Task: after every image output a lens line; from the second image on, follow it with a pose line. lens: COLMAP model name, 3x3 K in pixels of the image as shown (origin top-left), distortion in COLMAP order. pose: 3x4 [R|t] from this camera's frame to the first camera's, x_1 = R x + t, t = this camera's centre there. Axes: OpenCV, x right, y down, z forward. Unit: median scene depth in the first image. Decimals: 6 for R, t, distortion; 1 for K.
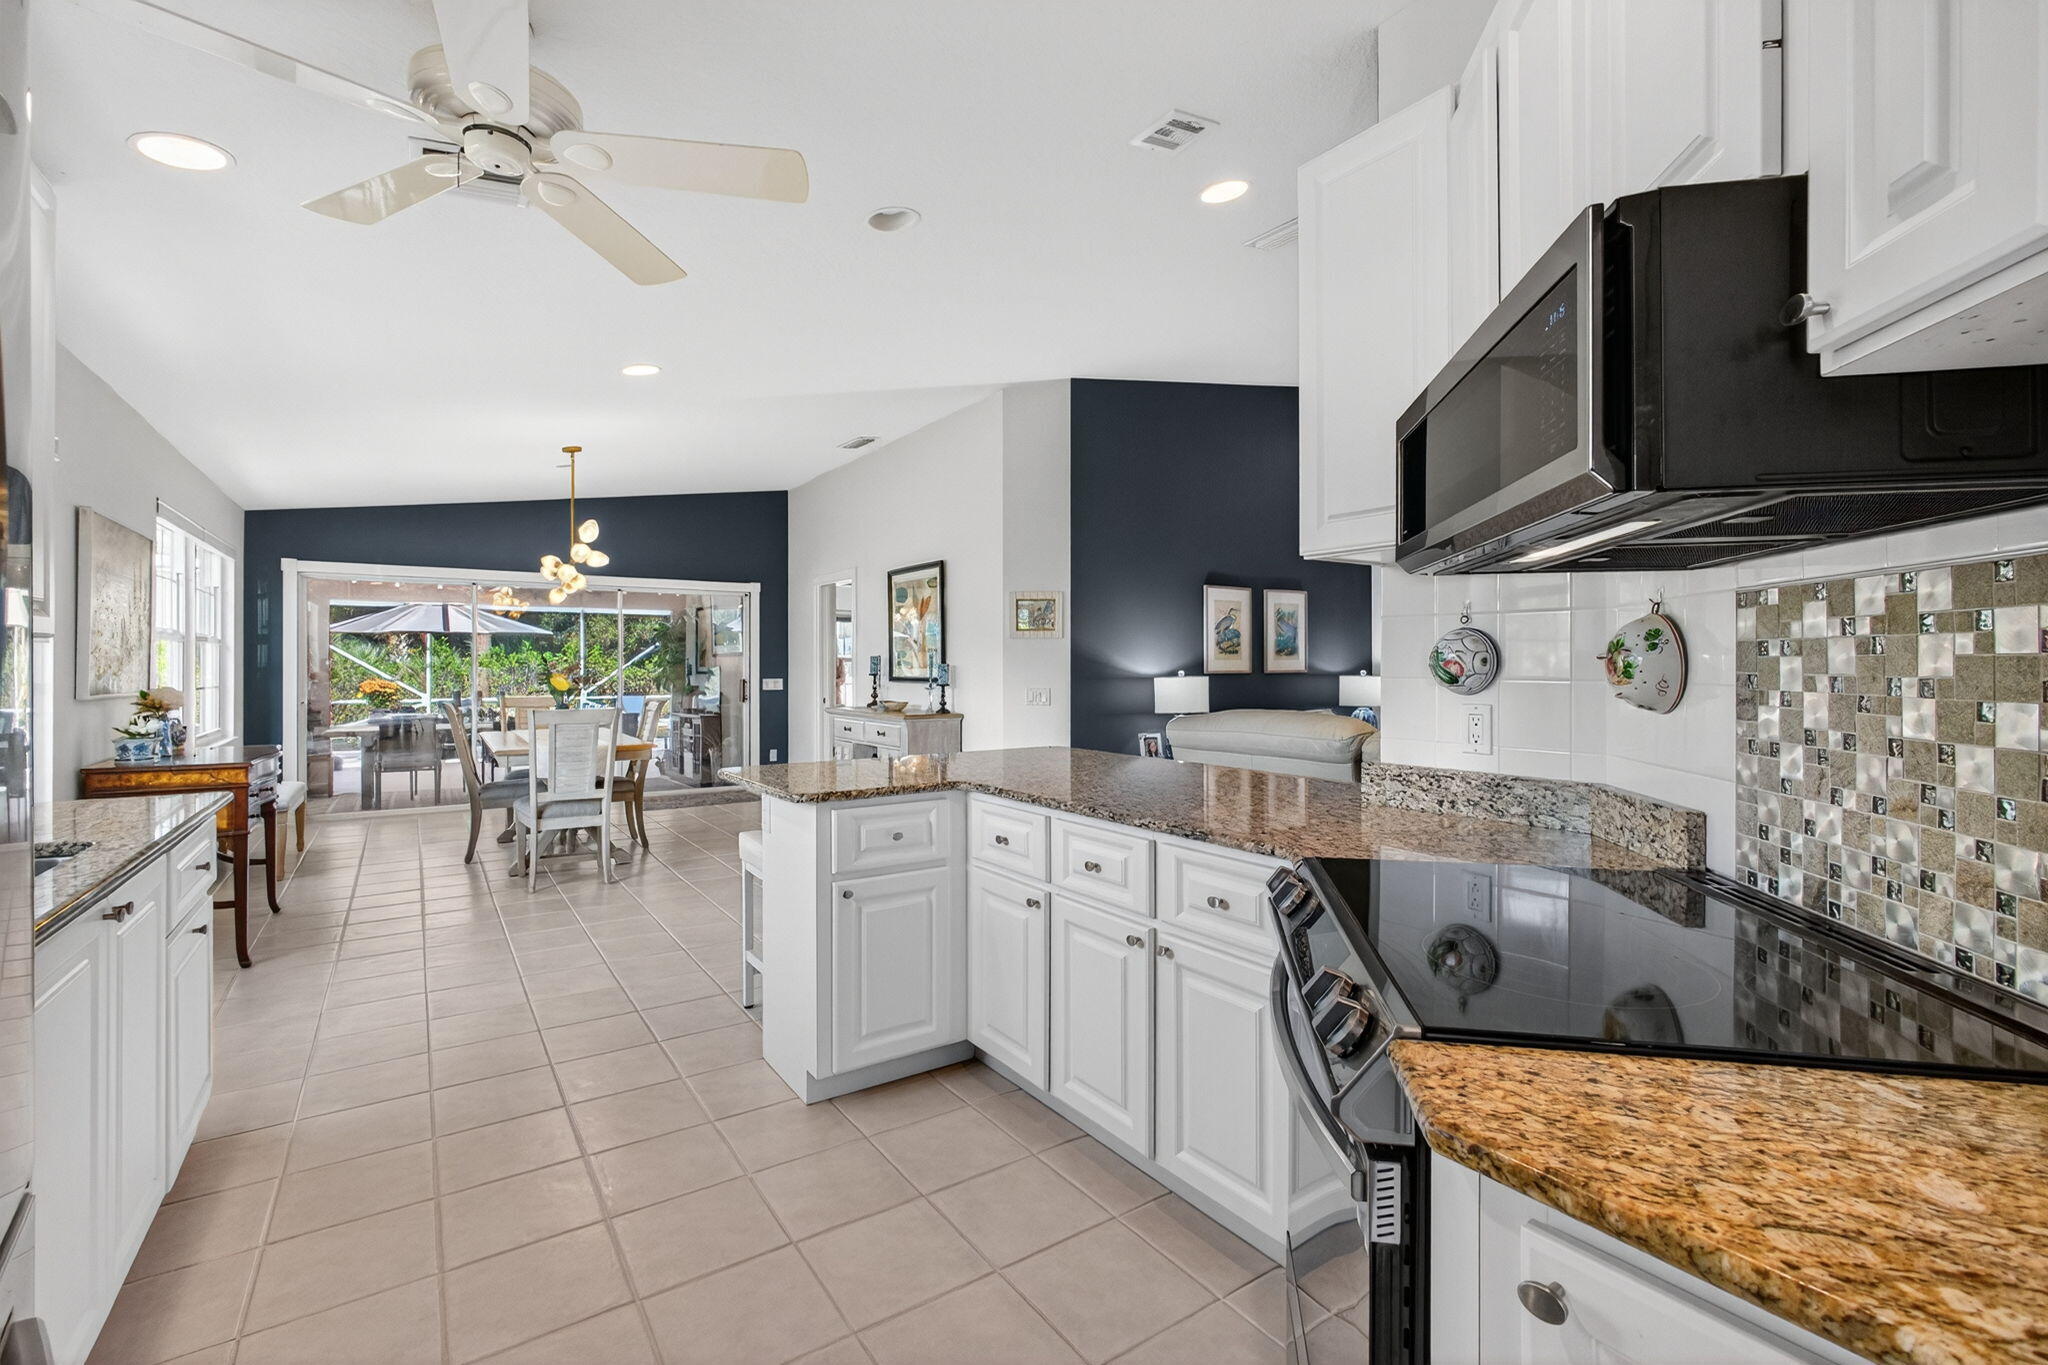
lens RADIAL K [[911.8, 0, 1026.3], [0, 911.8, 669.0], [0, 0, 1]] dist [-0.000122, 0.000070]
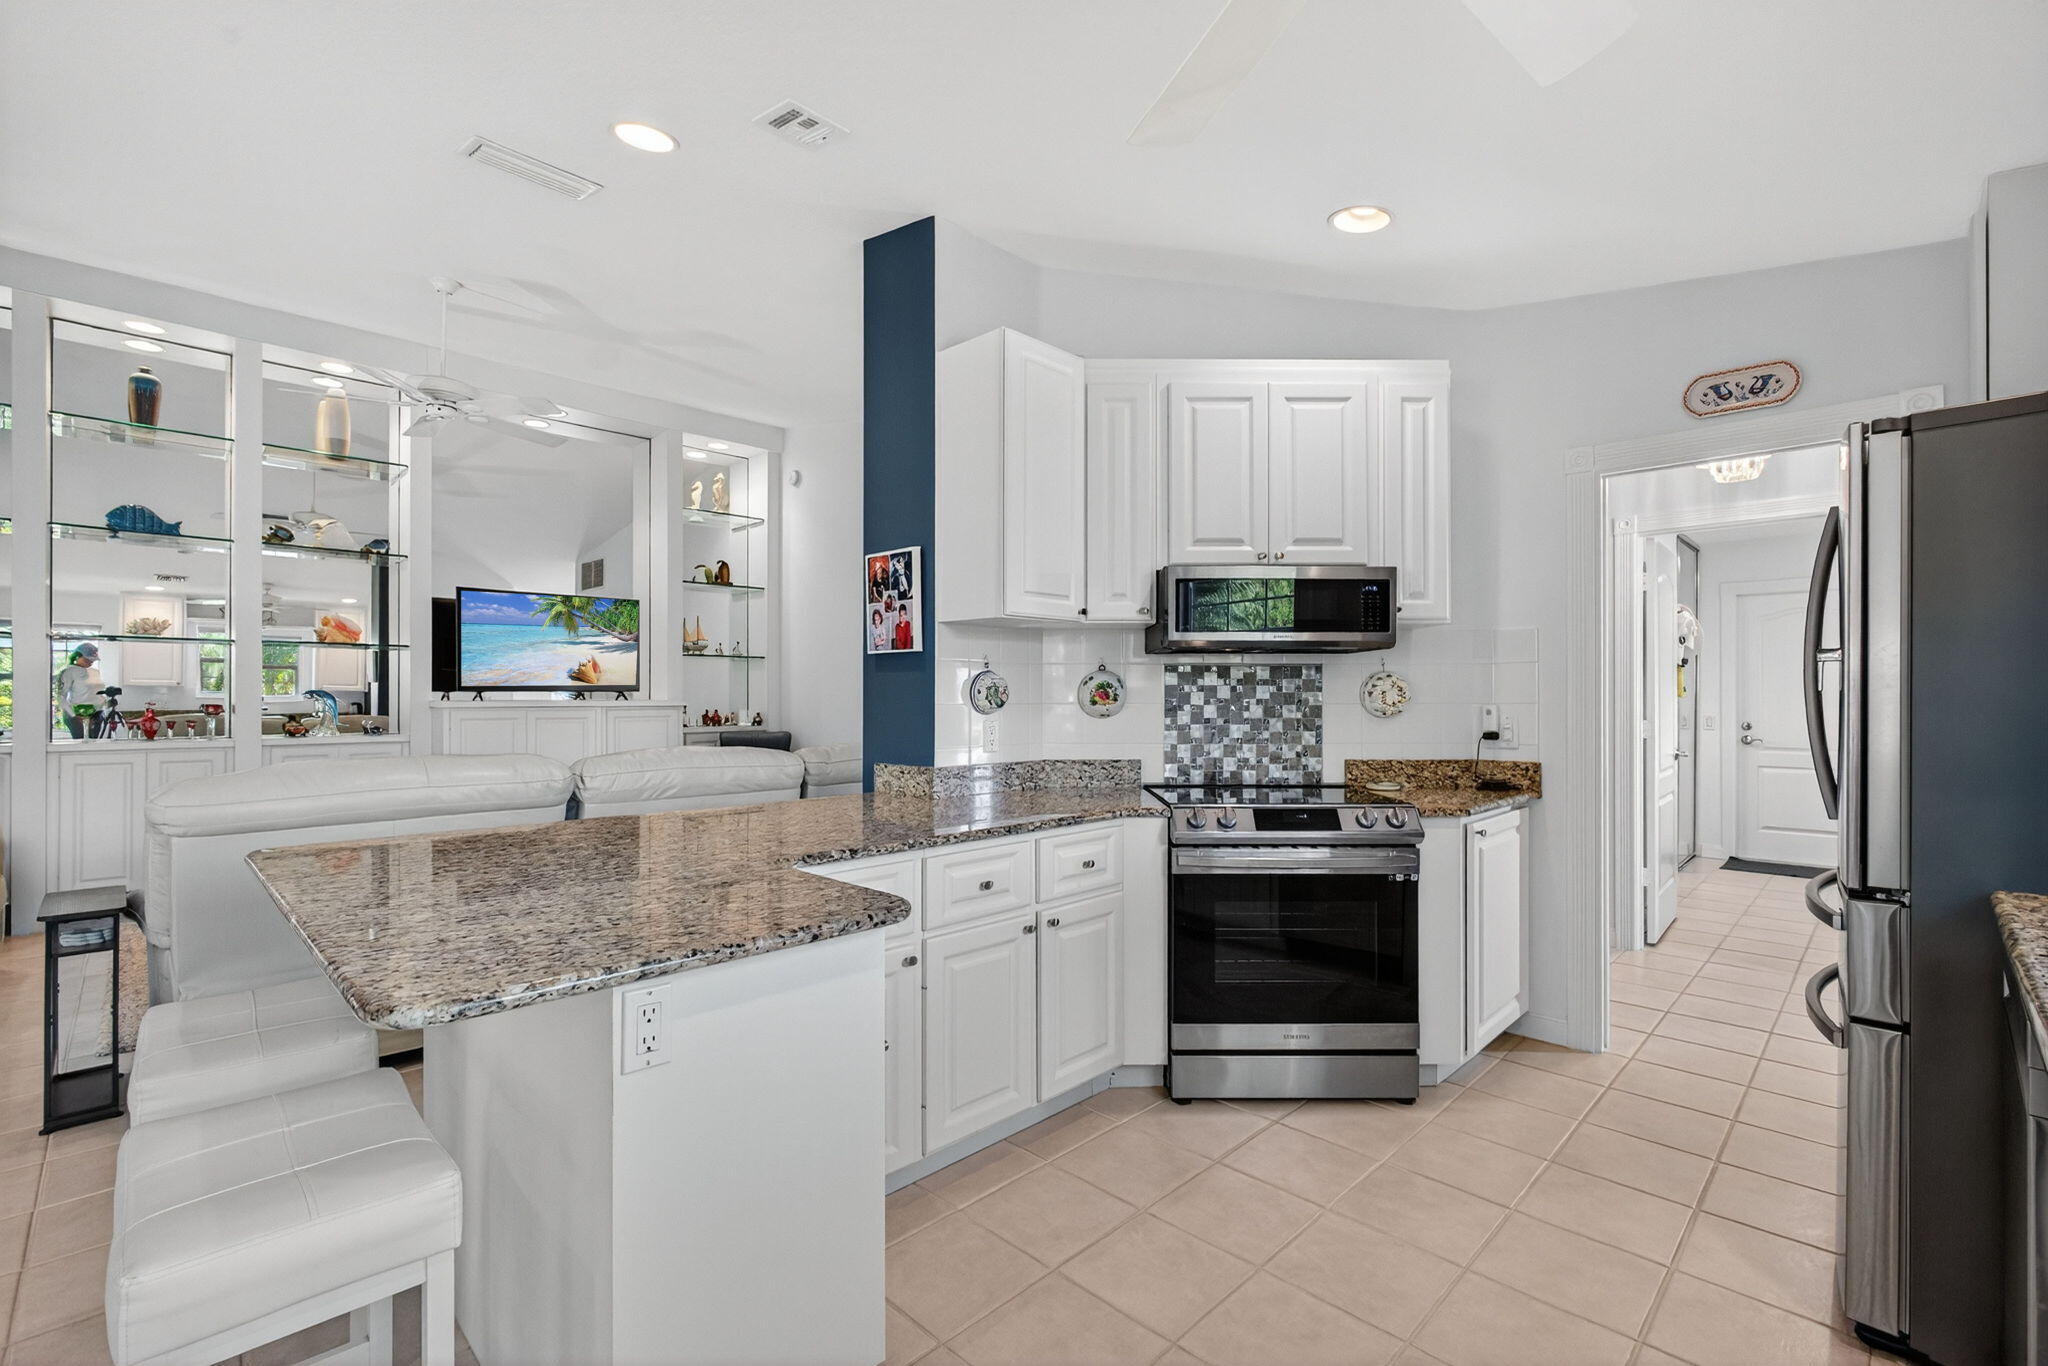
lens RADIAL K [[897.4, 0, 1004.5], [0, 897.4, 690.8], [0, 0, 1]] dist [-0.012635, -0.000159]
pose [[-0.167470, -0.000629, 0.985877, -1.070001], [0.001930, 0.999998, 0.000966, -0.013168], [-0.985875, 0.002065, -0.167468, 1.284345]]
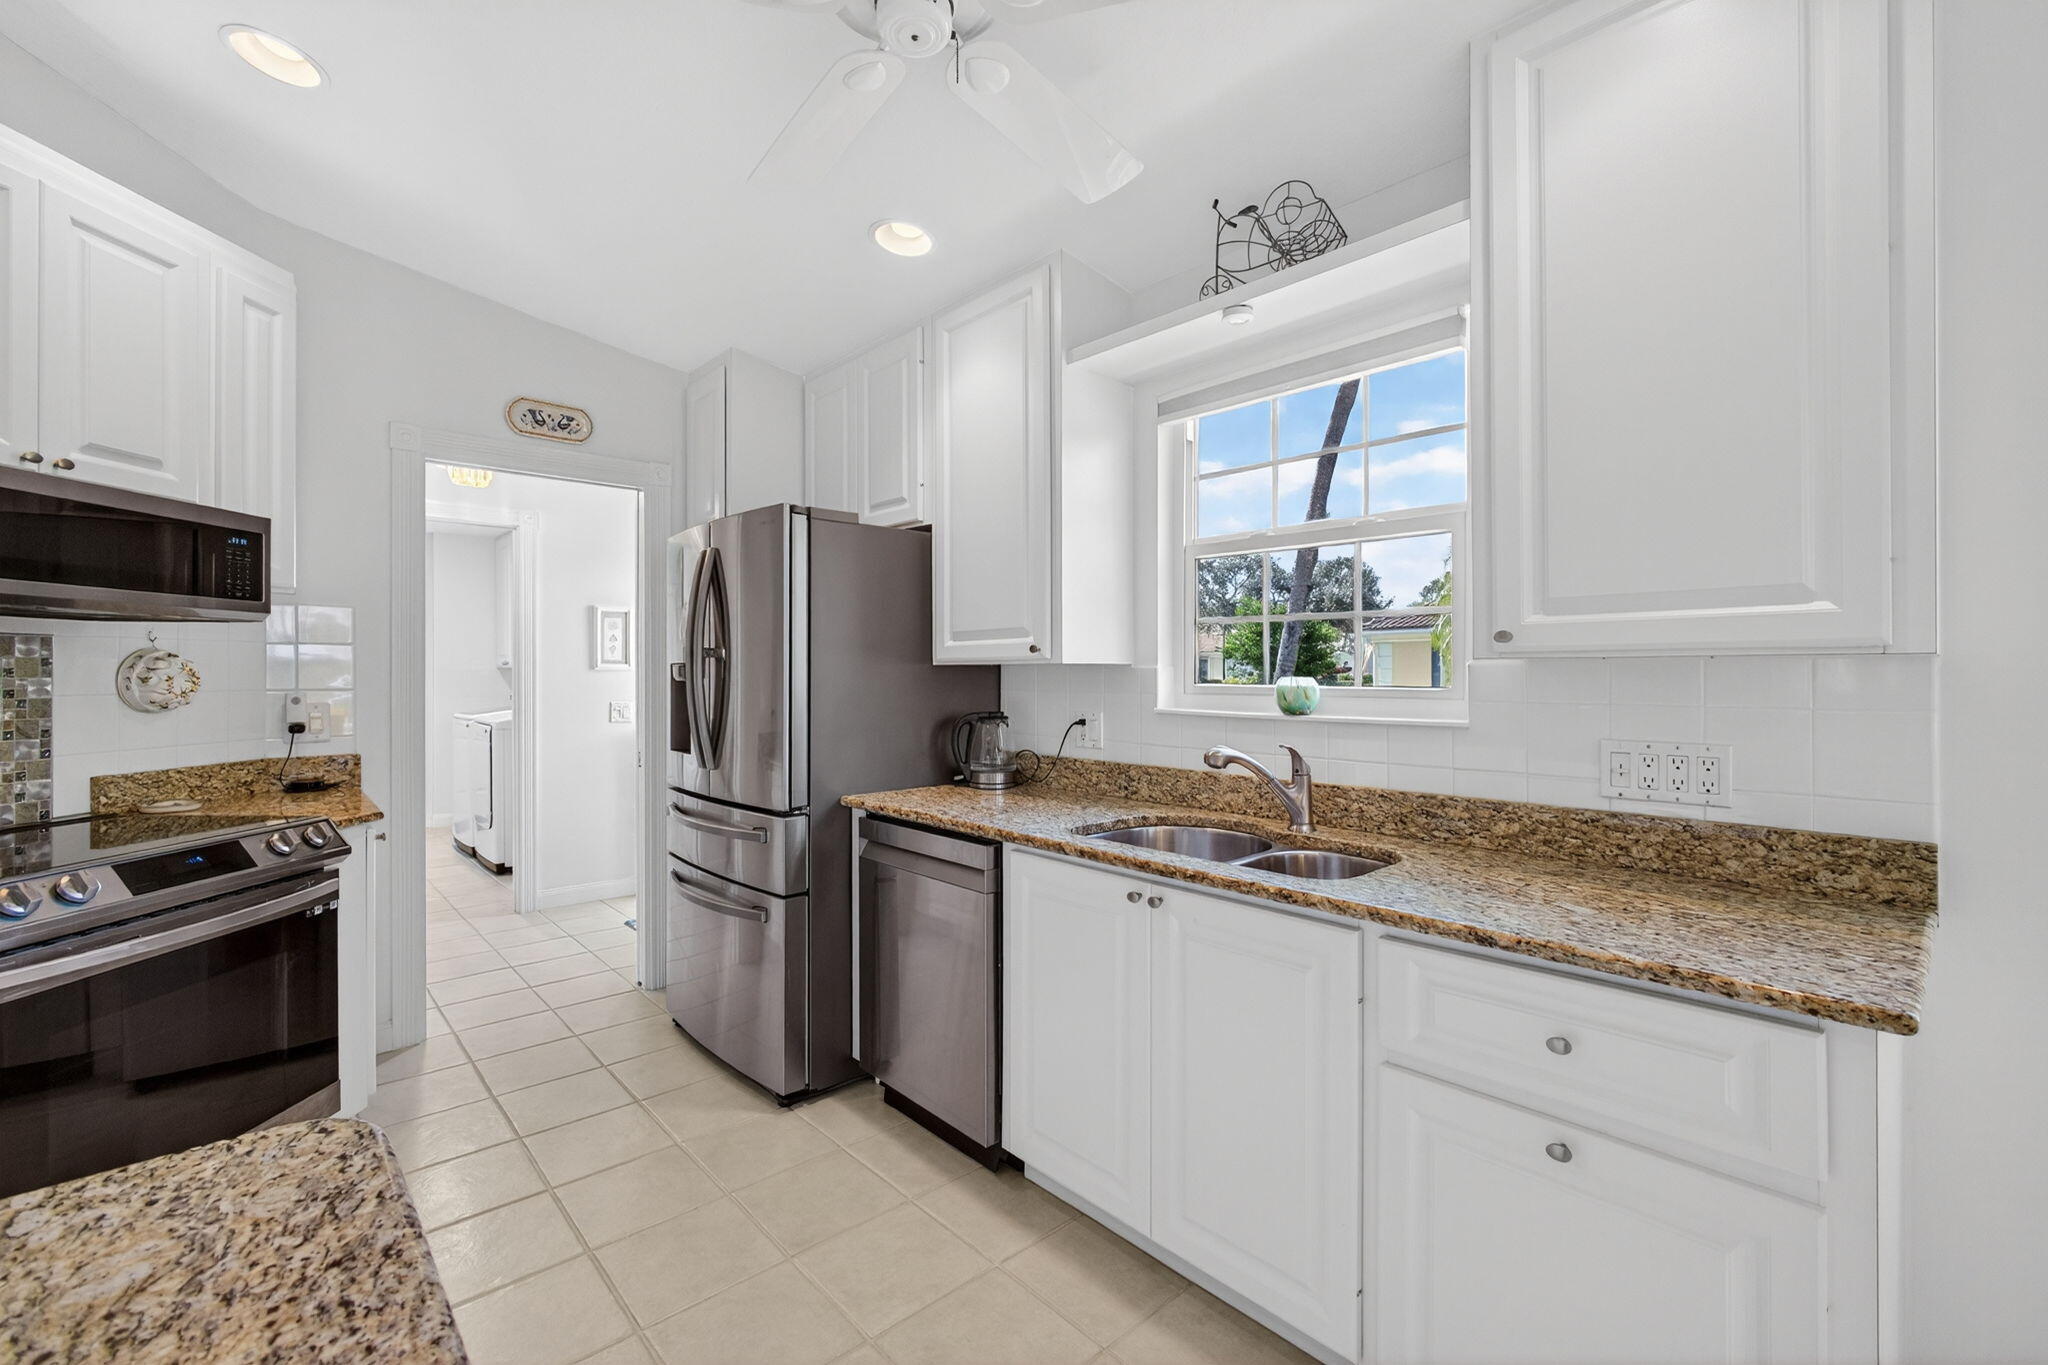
lens RADIAL K [[872.2, 0, 1028.7], [0, 872.2, 672.0], [0, 0, 1]] dist [-0.002080, 0.000253]
pose [[-0.992283, -0.006832, -0.123804, -0.562912], [-0.006877, 0.999976, -0.000064, -0.023607], [0.123802, 0.000787, -0.992307, 1.627689]]
